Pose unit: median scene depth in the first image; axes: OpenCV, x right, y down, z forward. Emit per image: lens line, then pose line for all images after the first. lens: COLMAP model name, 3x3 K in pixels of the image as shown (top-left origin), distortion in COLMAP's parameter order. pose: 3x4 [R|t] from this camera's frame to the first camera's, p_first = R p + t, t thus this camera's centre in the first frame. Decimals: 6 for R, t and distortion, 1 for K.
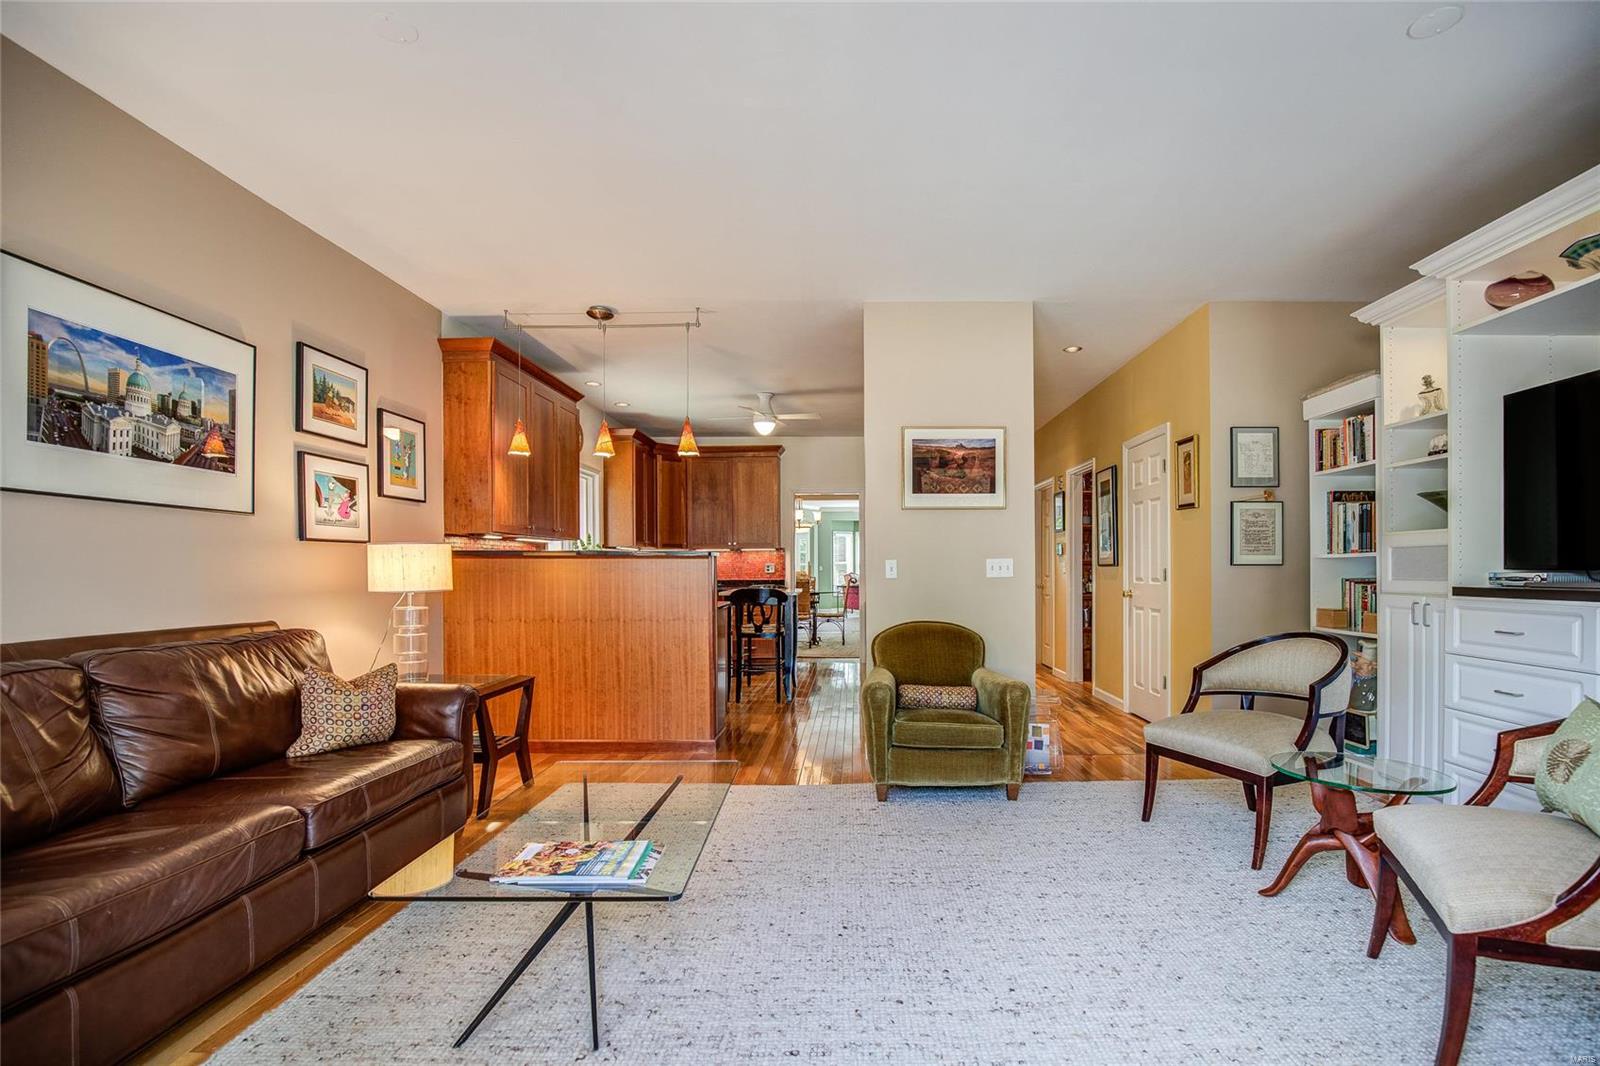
lens RADIAL K [[738.7, 0, 878.9], [0, 738.7, 564.8], [0, 0, 1]] dist [-0.032598, 0.004578]
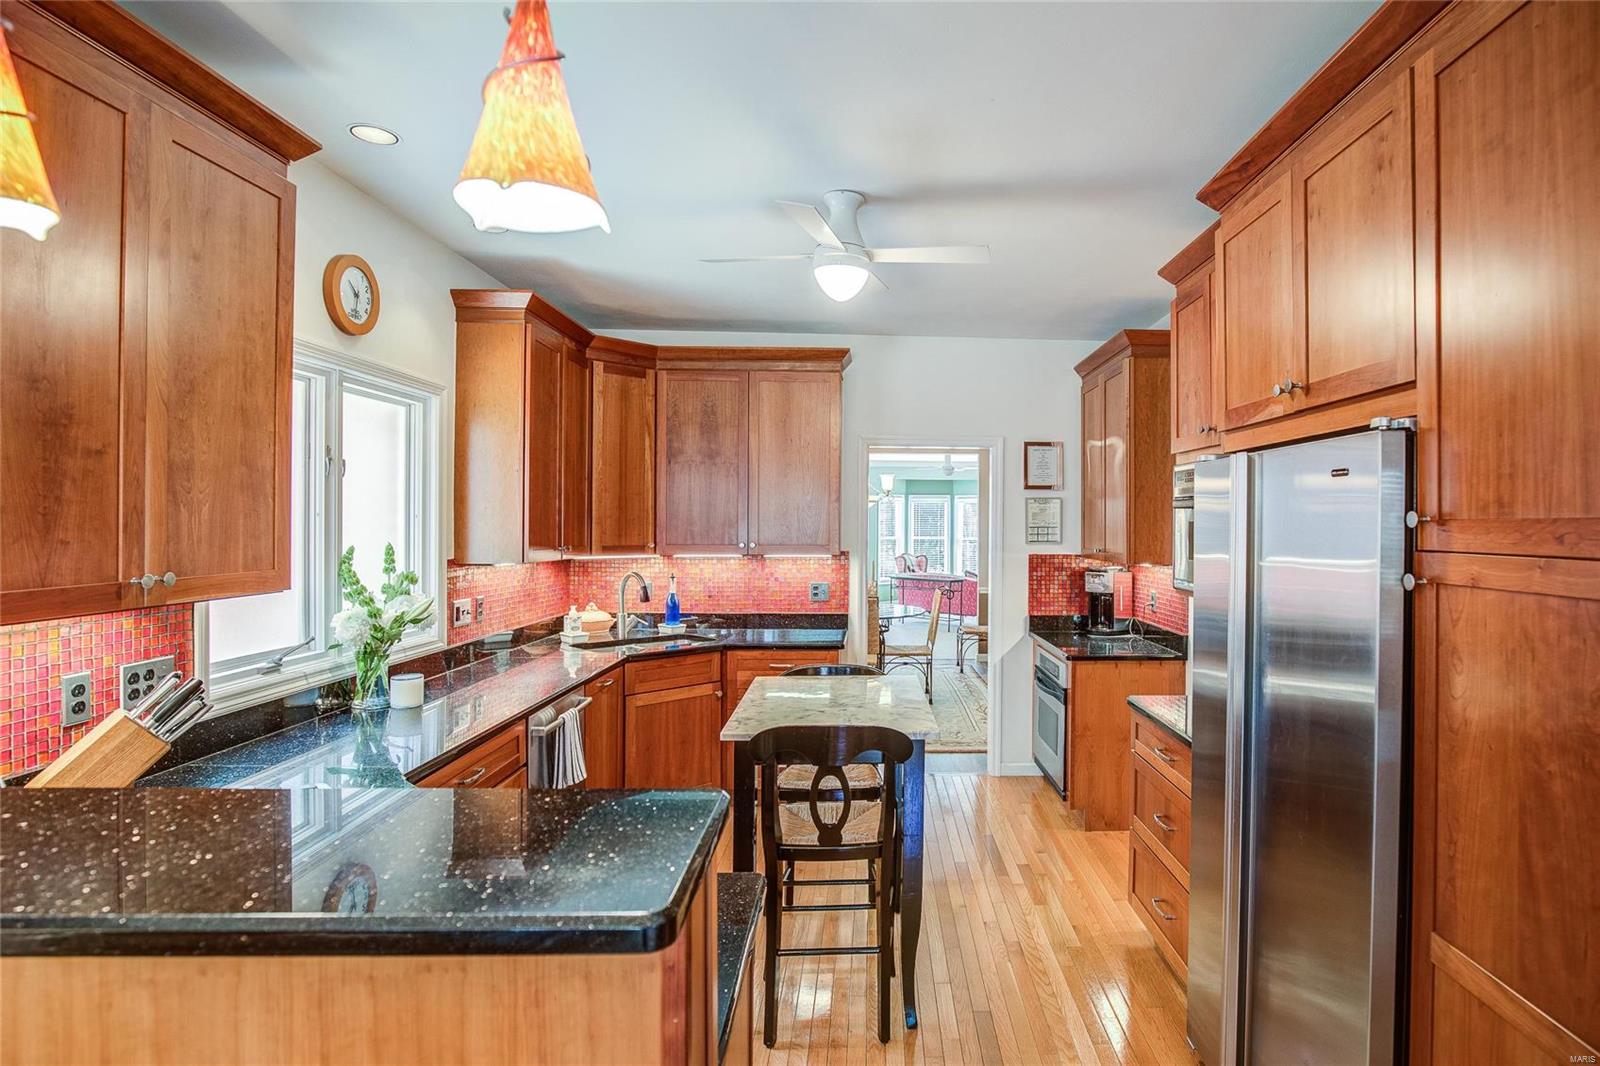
lens RADIAL K [[841.9, 0, 899.3], [0, 841.9, 522.4], [0, 0, 1]] dist [-0.027801, 0.002915]
pose [[0.999929, 0.011869, 0.000854, -0.097191], [-0.011871, 0.999927, 0.002379, -0.046320], [-0.000826, -0.002389, 0.999997, 0.434594]]
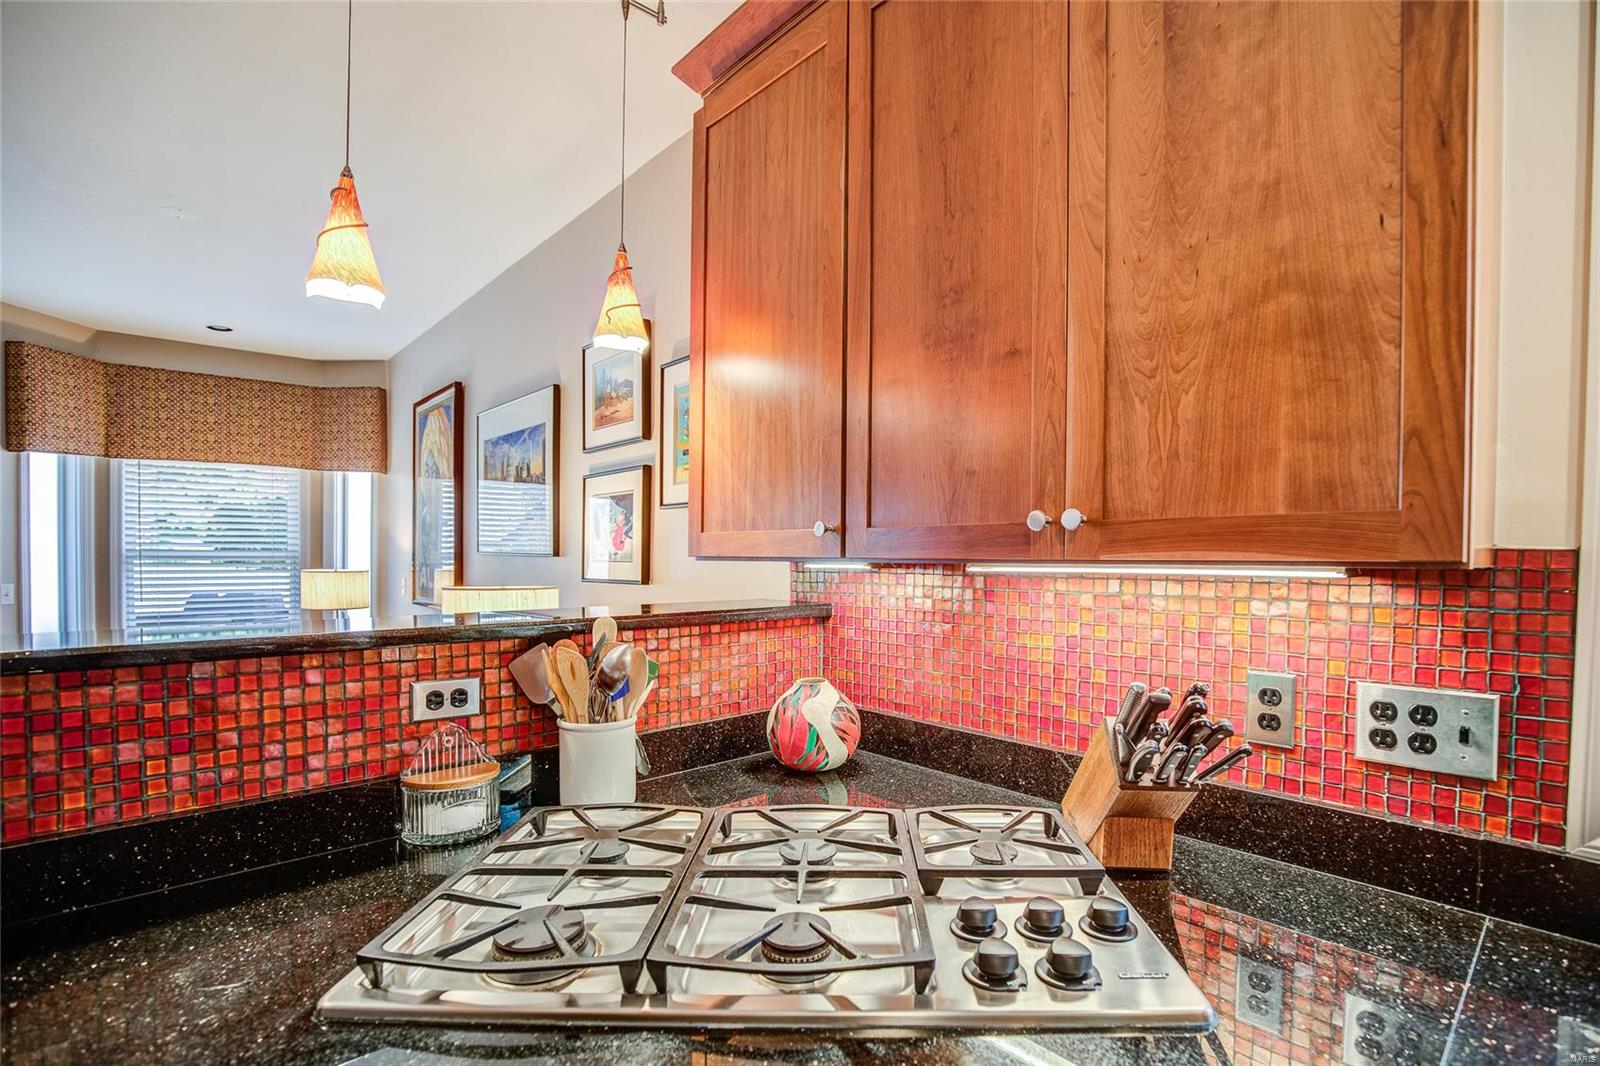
lens RADIAL K [[738.7, 0, 841.5], [0, 738.7, 578.4], [0, 0, 1]] dist [-0.032598, 0.004578]
pose [[-0.748072, 0.018148, -0.663369, -0.169953], [-0.001389, 0.999581, 0.028912, -0.023531], [0.663616, 0.022550, -0.747734, 0.701810]]
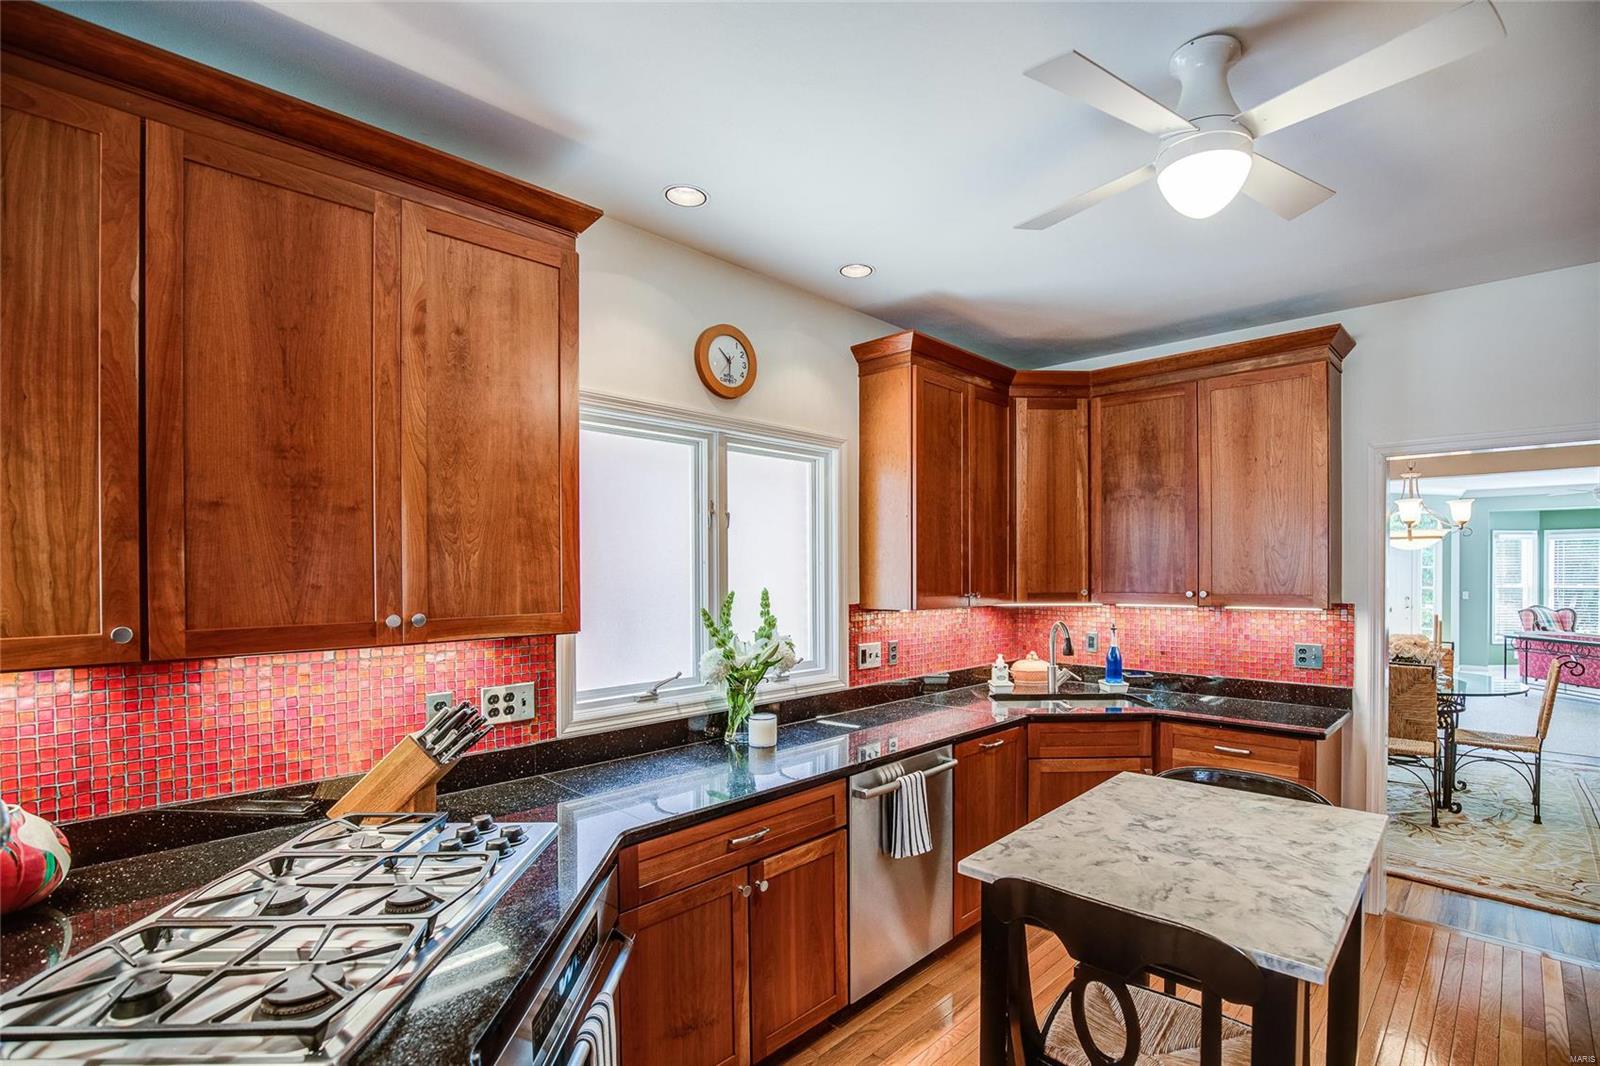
lens RADIAL K [[738.7, 0, 842.7], [0, 738.7, 579.3], [0, 0, 1]] dist [-0.032598, 0.004578]
pose [[0.706515, 0.011470, -0.707605, -0.051369], [0.002143, 0.999829, 0.018348, -0.044364], [0.707695, -0.014479, 0.706370, 0.578091]]
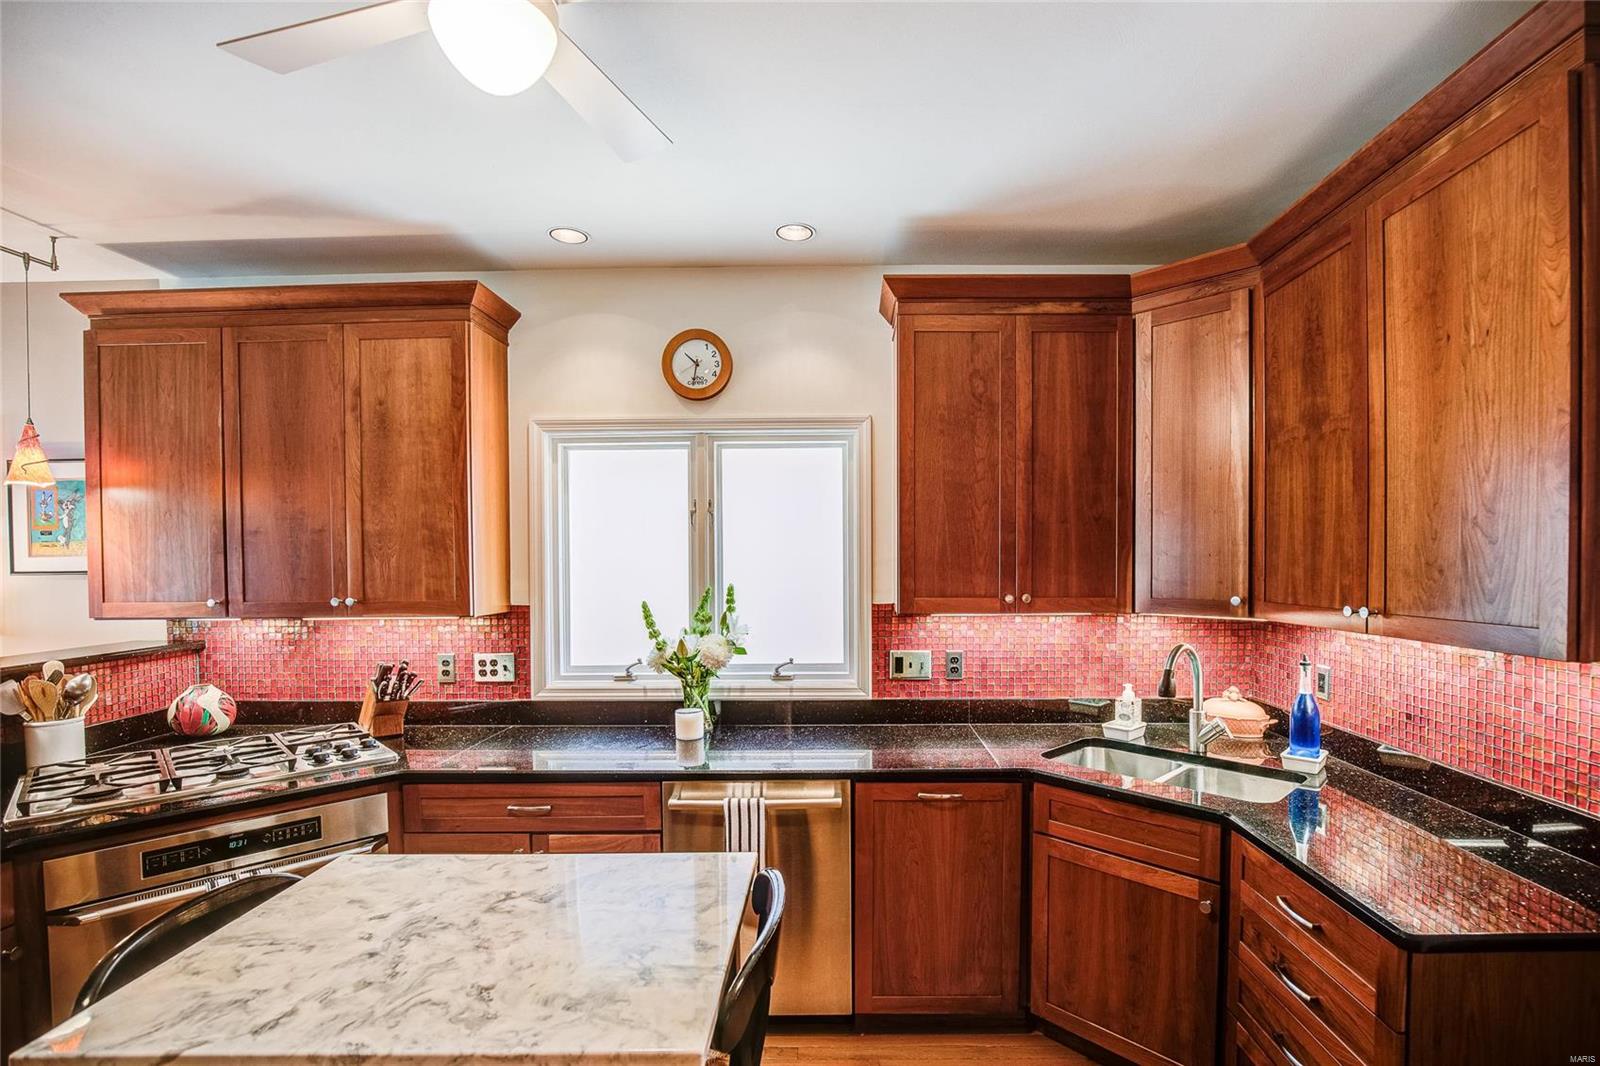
lens RADIAL K [[738.7, 0, 843.7], [0, 738.7, 577.6], [0, 0, 1]] dist [-0.032598, 0.004578]
pose [[-0.039711, 0.029854, -0.998765, 0.018454], [0.011068, 0.999505, 0.029436, -0.046436], [0.999150, -0.009885, -0.040022, 0.855639]]
